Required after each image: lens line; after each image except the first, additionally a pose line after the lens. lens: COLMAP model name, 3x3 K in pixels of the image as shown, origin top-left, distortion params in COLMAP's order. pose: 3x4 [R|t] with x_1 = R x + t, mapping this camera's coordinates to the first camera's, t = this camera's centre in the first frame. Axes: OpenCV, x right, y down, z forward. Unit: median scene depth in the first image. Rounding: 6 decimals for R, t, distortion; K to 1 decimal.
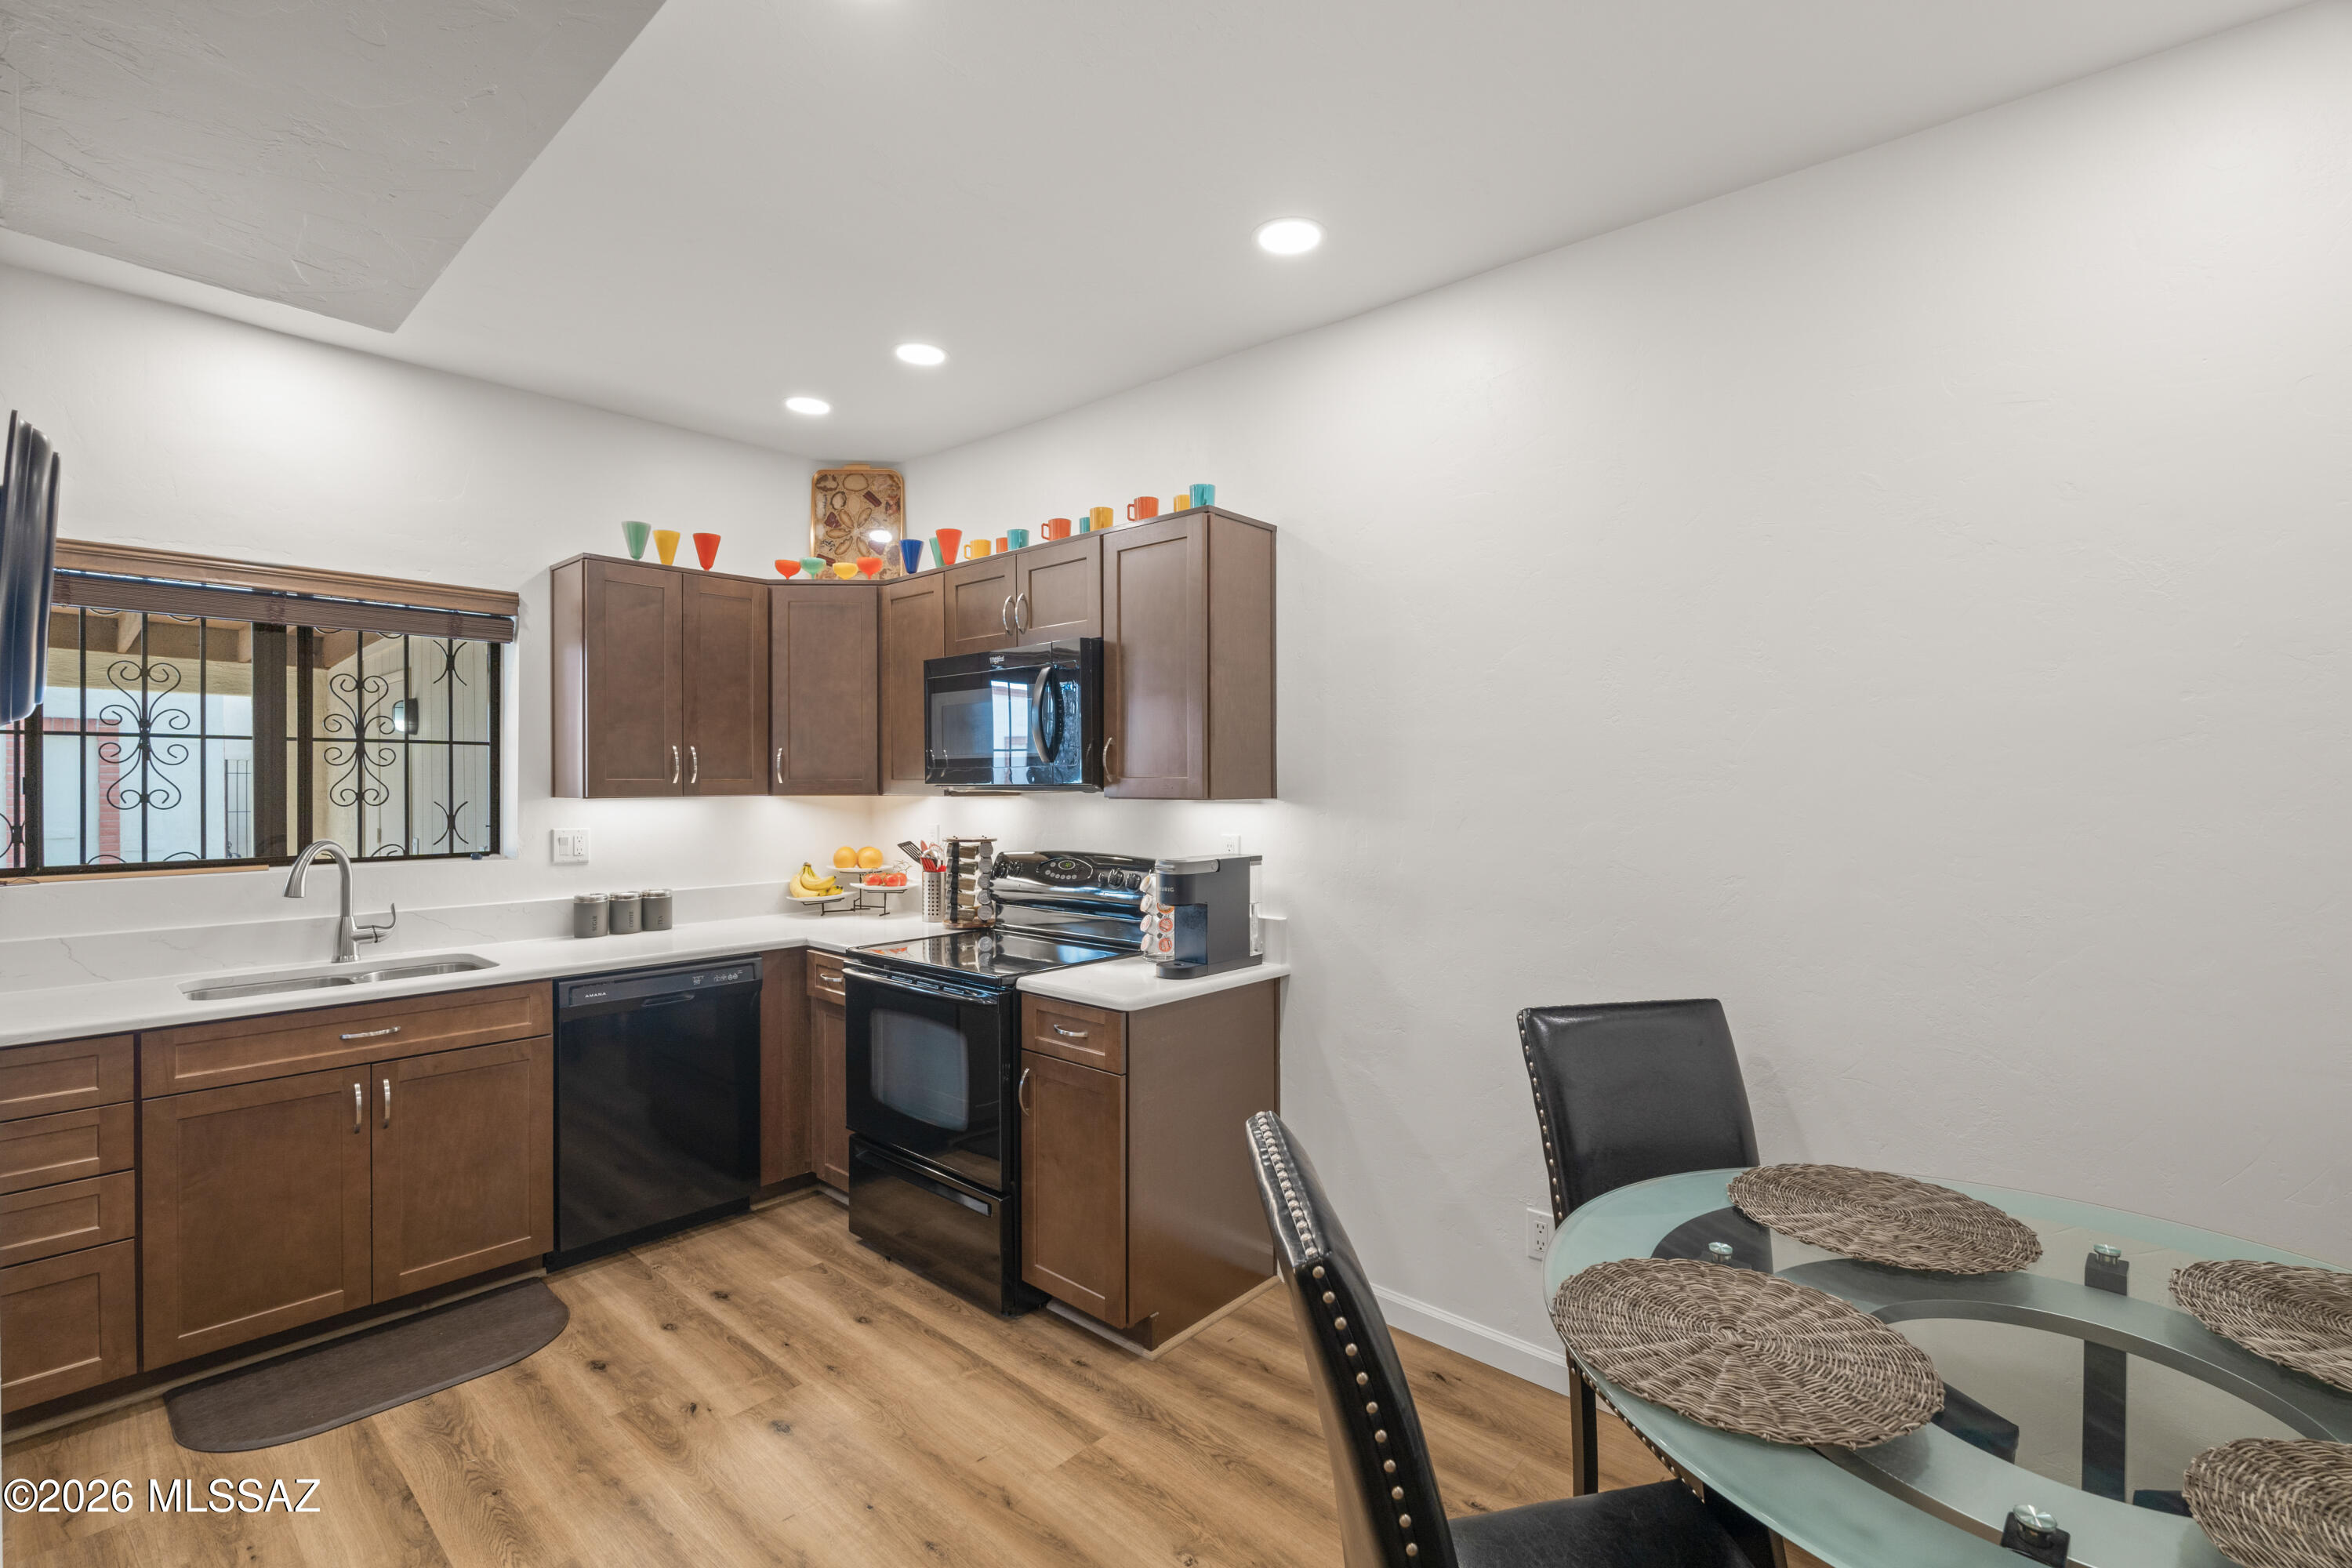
lens RADIAL K [[1048.4, 0, 1176.2], [0, 1048.4, 798.1], [0, 0, 1]] dist [-0.002757, 0.000244]
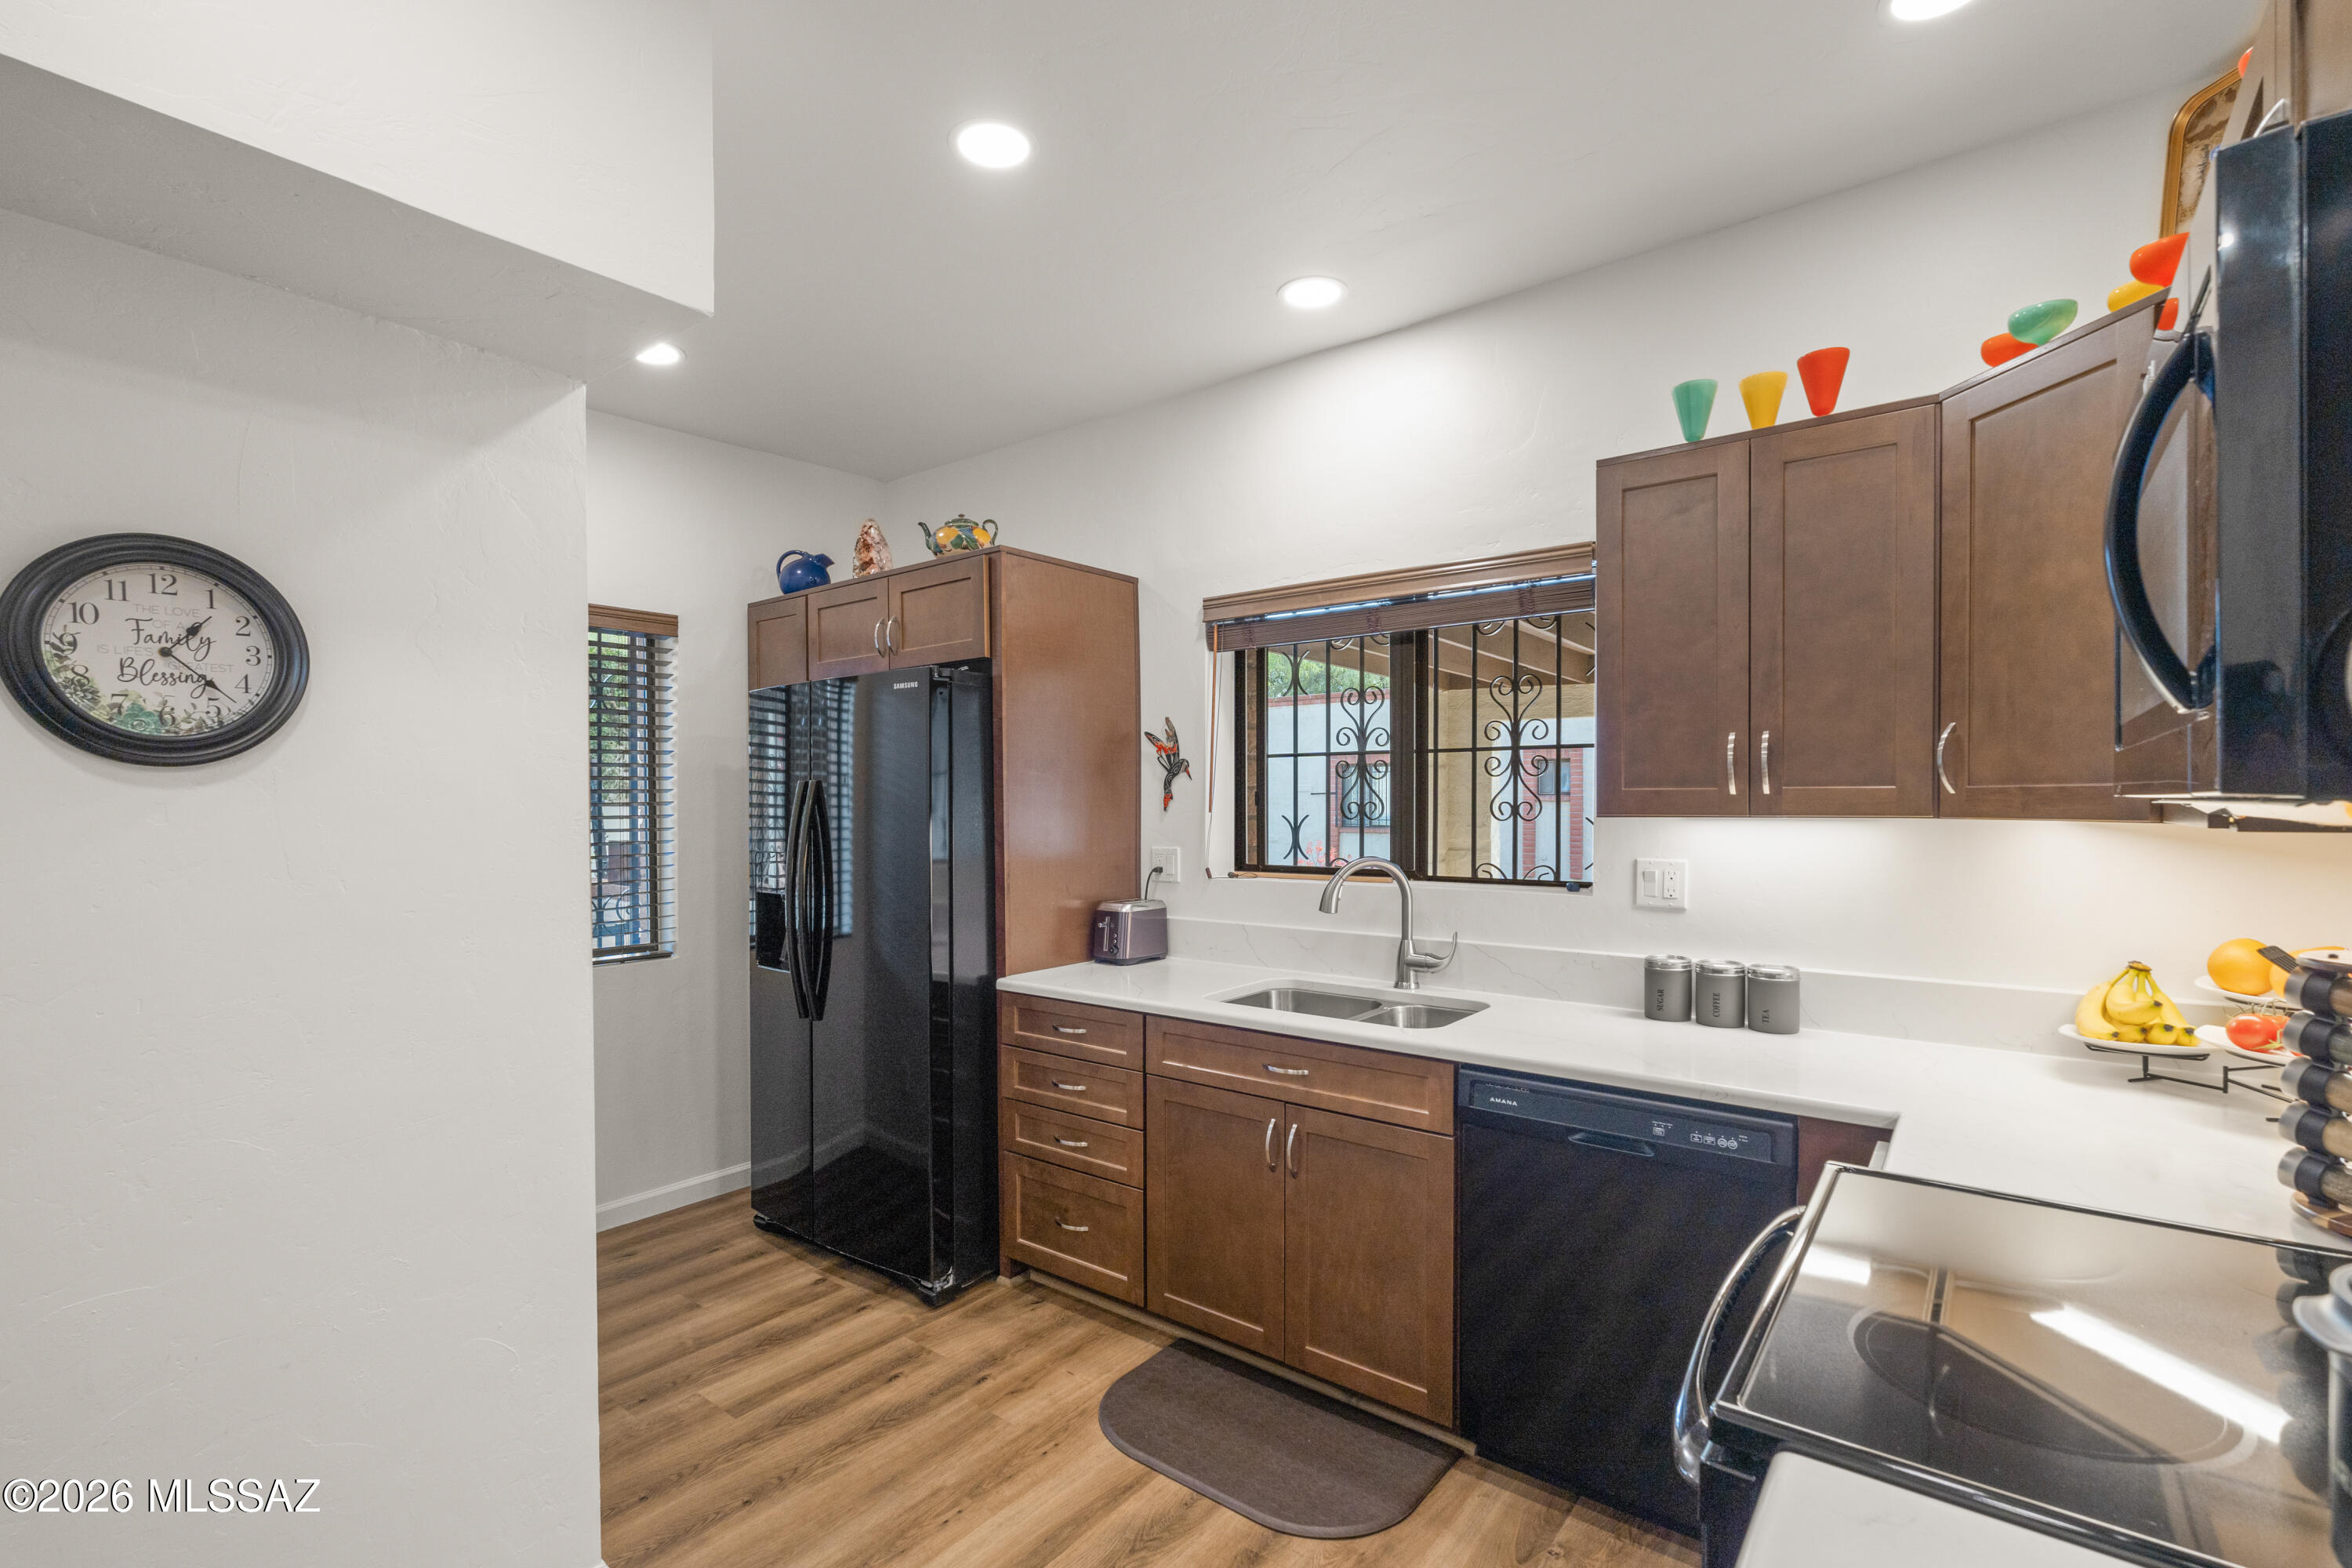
lens RADIAL K [[1062.0, 0, 1143.3], [0, 1062.0, 814.1], [0, 0, 1]] dist [0.010232, -0.000060]
pose [[0.053874, 0.021218, -0.998322, 0.121671], [-0.005557, 0.999765, 0.020949, -0.015027], [0.998532, 0.004419, 0.053979, 0.659893]]
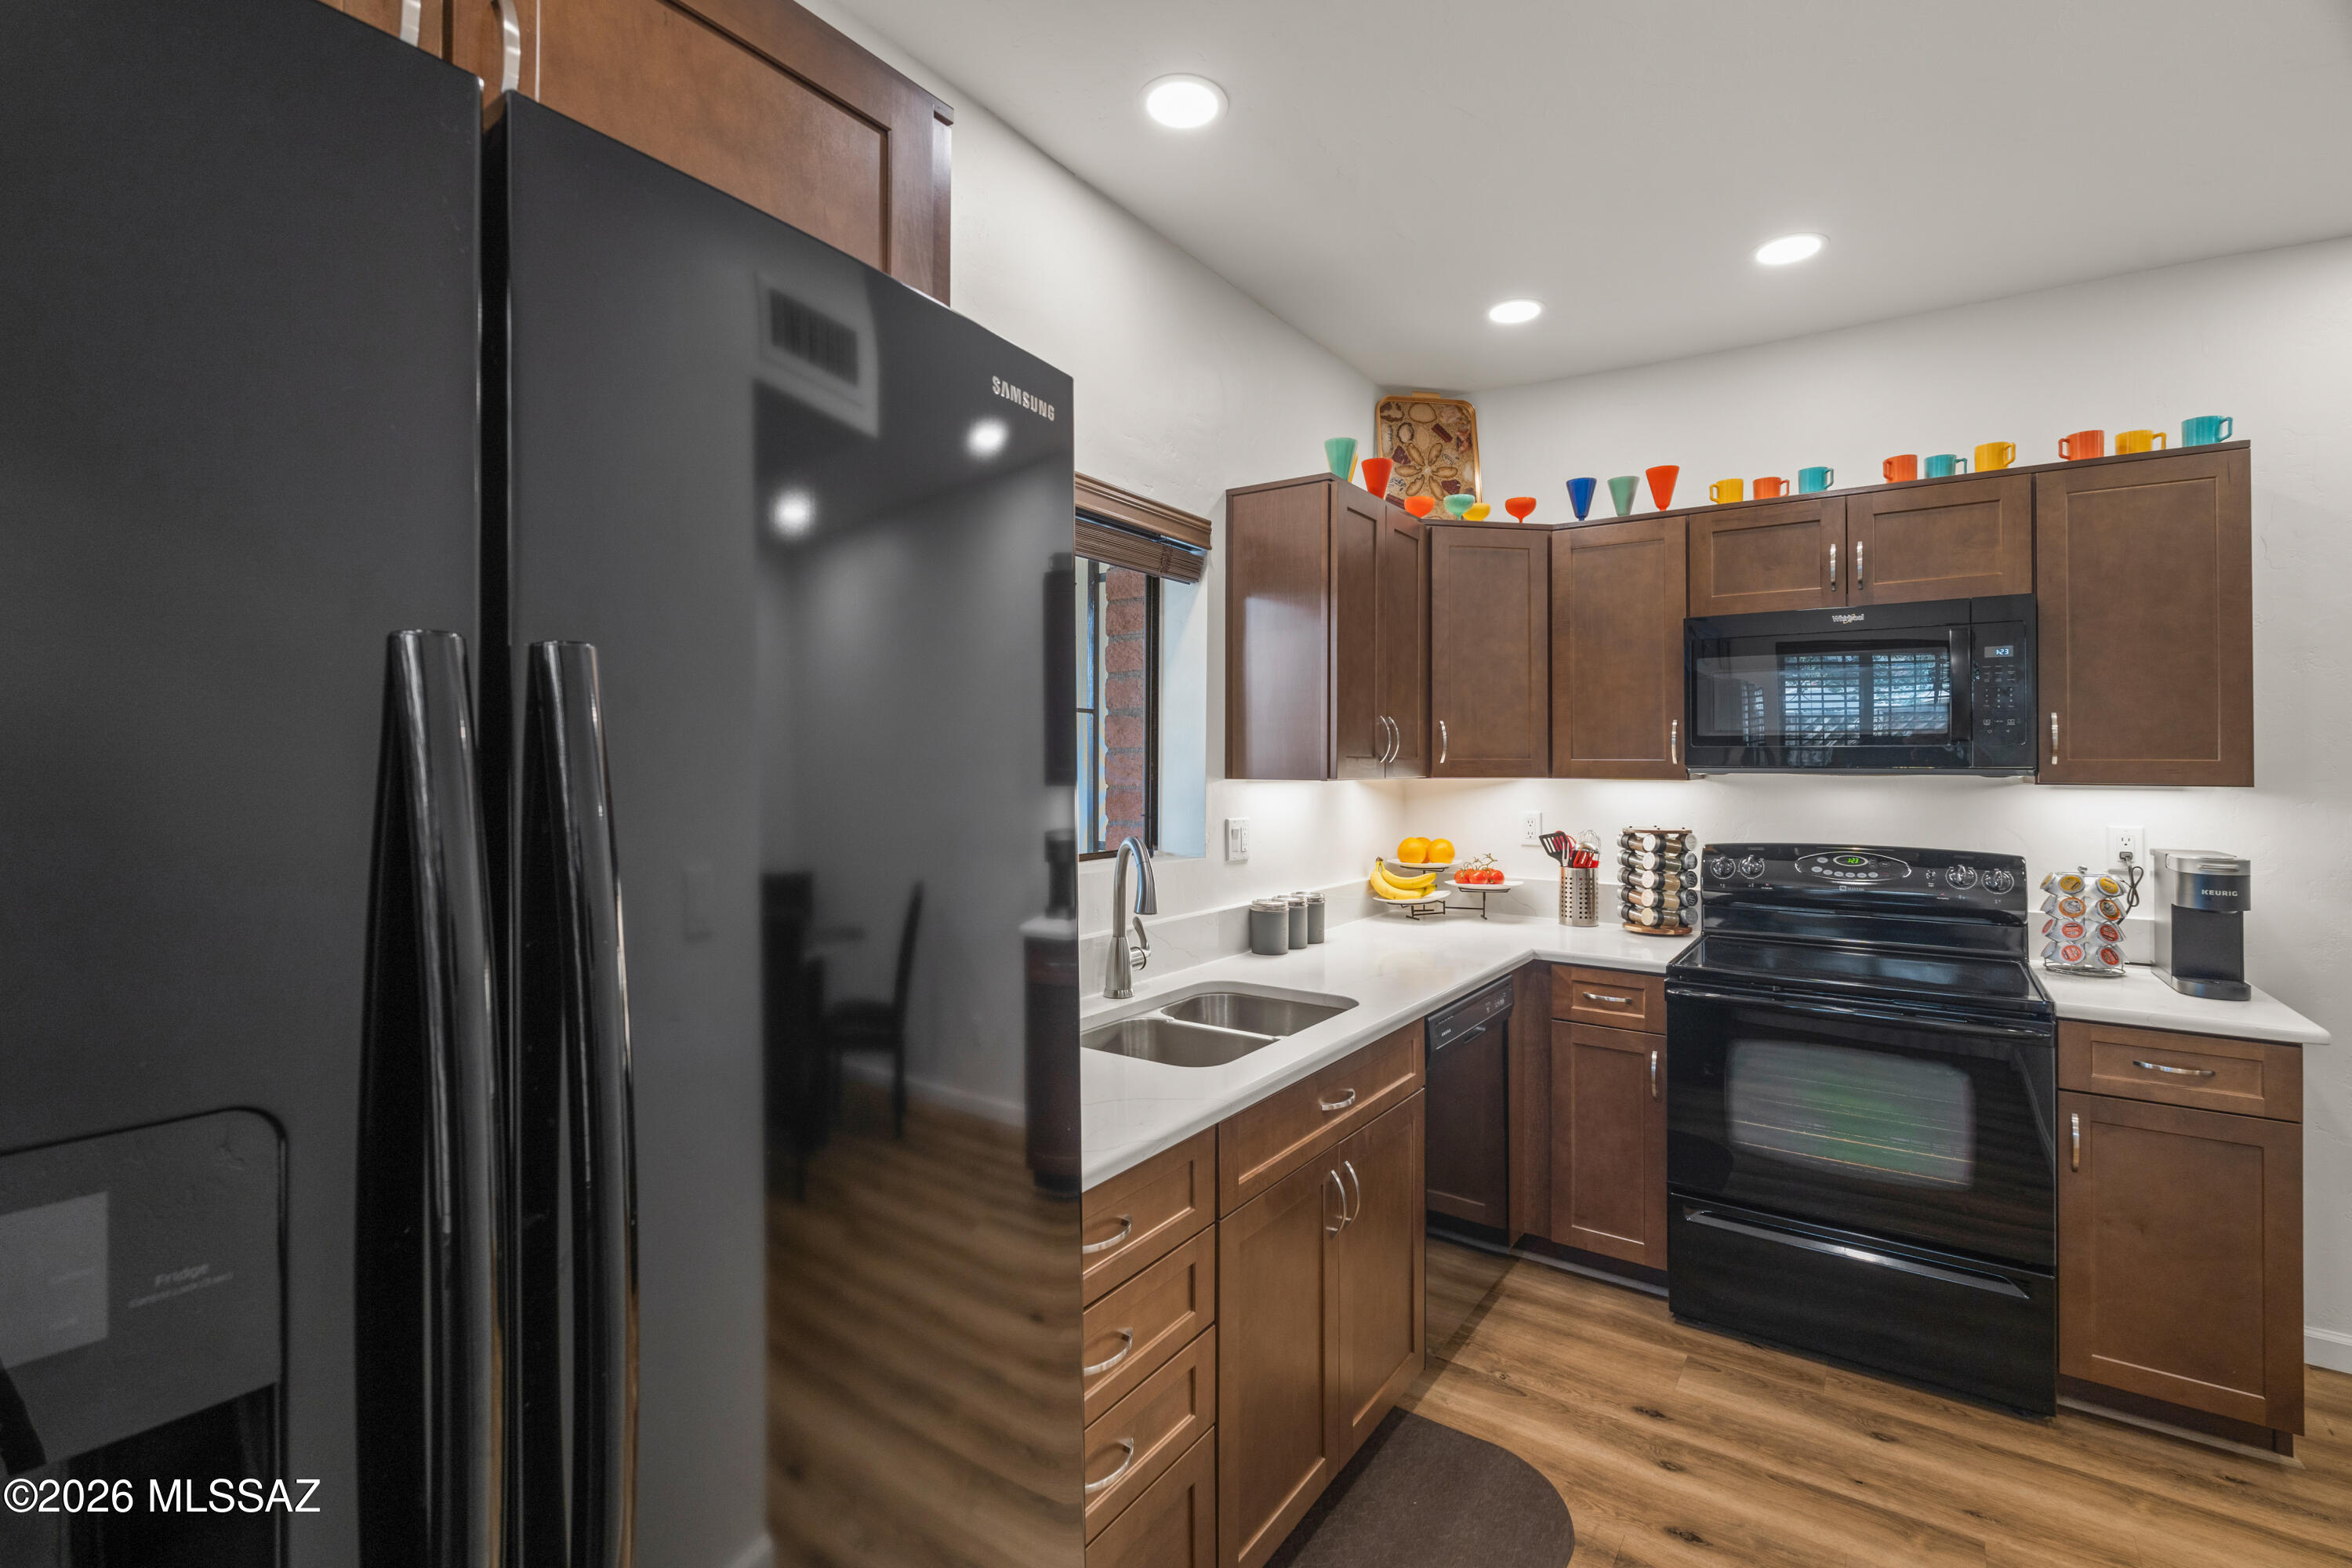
lens RADIAL K [[1048.9, 0, 1149.4], [0, 1048.9, 769.5], [0, 0, 1]] dist [-0.001844, 0.000397]
pose [[0.992034, 0.006509, 0.125801, -0.799412], [-0.005314, 0.999938, -0.009832, -0.000201], [-0.125857, 0.009085, 0.992007, 0.227816]]
